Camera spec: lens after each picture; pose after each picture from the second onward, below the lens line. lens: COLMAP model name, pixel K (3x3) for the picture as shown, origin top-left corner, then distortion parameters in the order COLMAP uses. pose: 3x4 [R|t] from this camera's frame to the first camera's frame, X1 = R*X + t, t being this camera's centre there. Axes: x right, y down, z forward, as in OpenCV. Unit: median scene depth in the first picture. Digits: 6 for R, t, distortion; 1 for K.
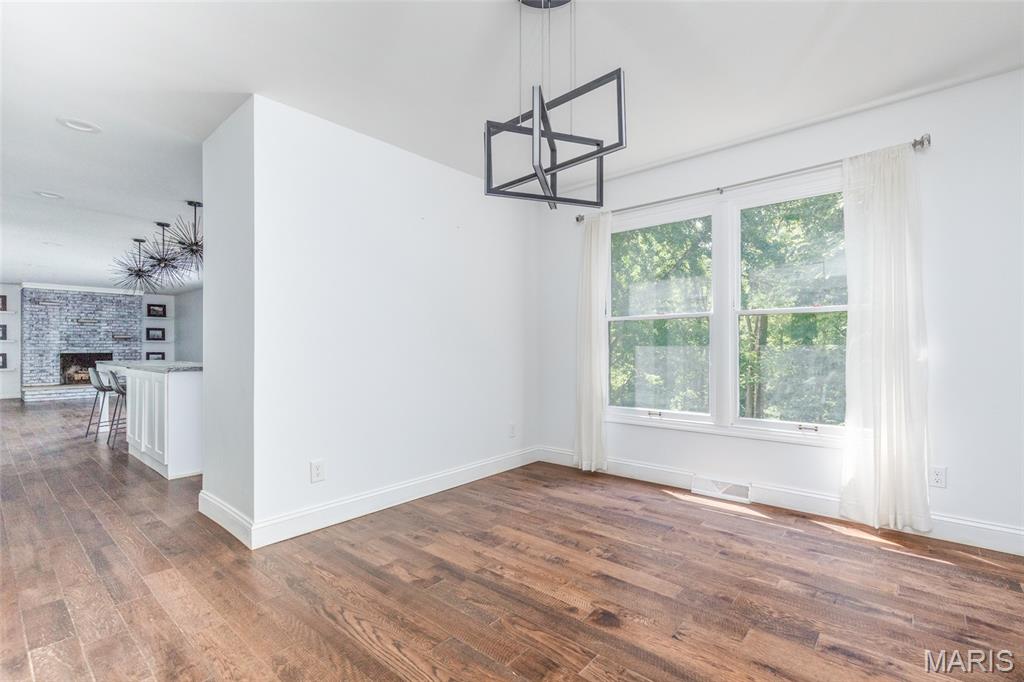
lens RADIAL K [[477.4, 0, 527.8], [0, 477.4, 341.3], [0, 0, 1]] dist [-0.001356, -0.000368]
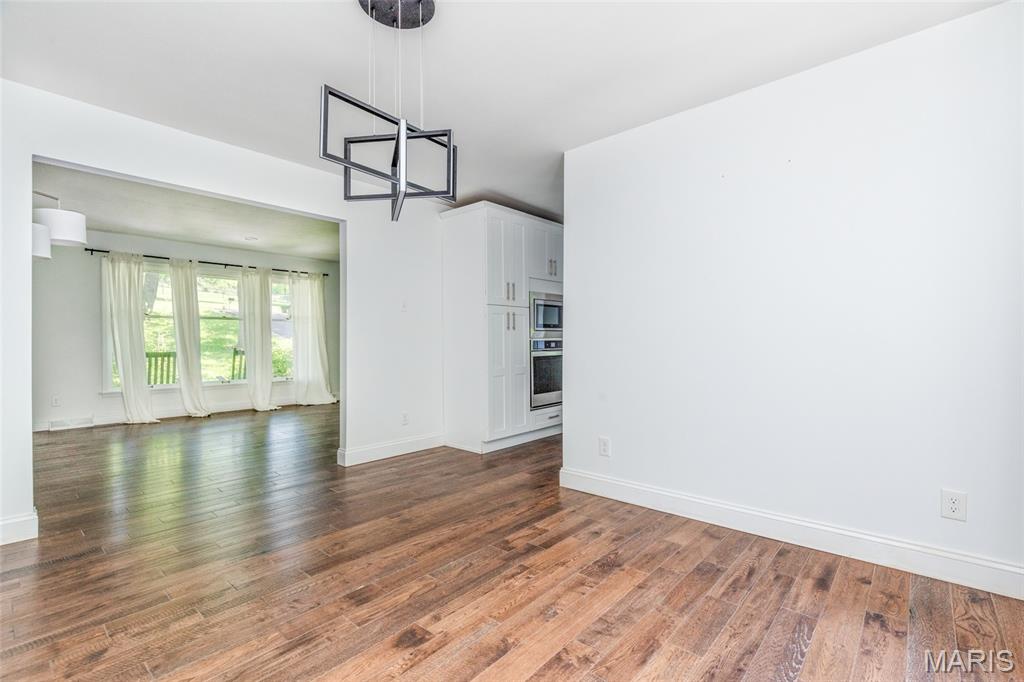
lens RADIAL K [[477.4, 0, 527.8], [0, 477.4, 341.3], [0, 0, 1]] dist [-0.001356, -0.000368]
pose [[-0.030612, 0.007267, -0.999505, 0.807766], [0.012328, 0.999900, 0.006893, 0.004742], [0.999455, -0.012111, -0.030699, 0.950599]]
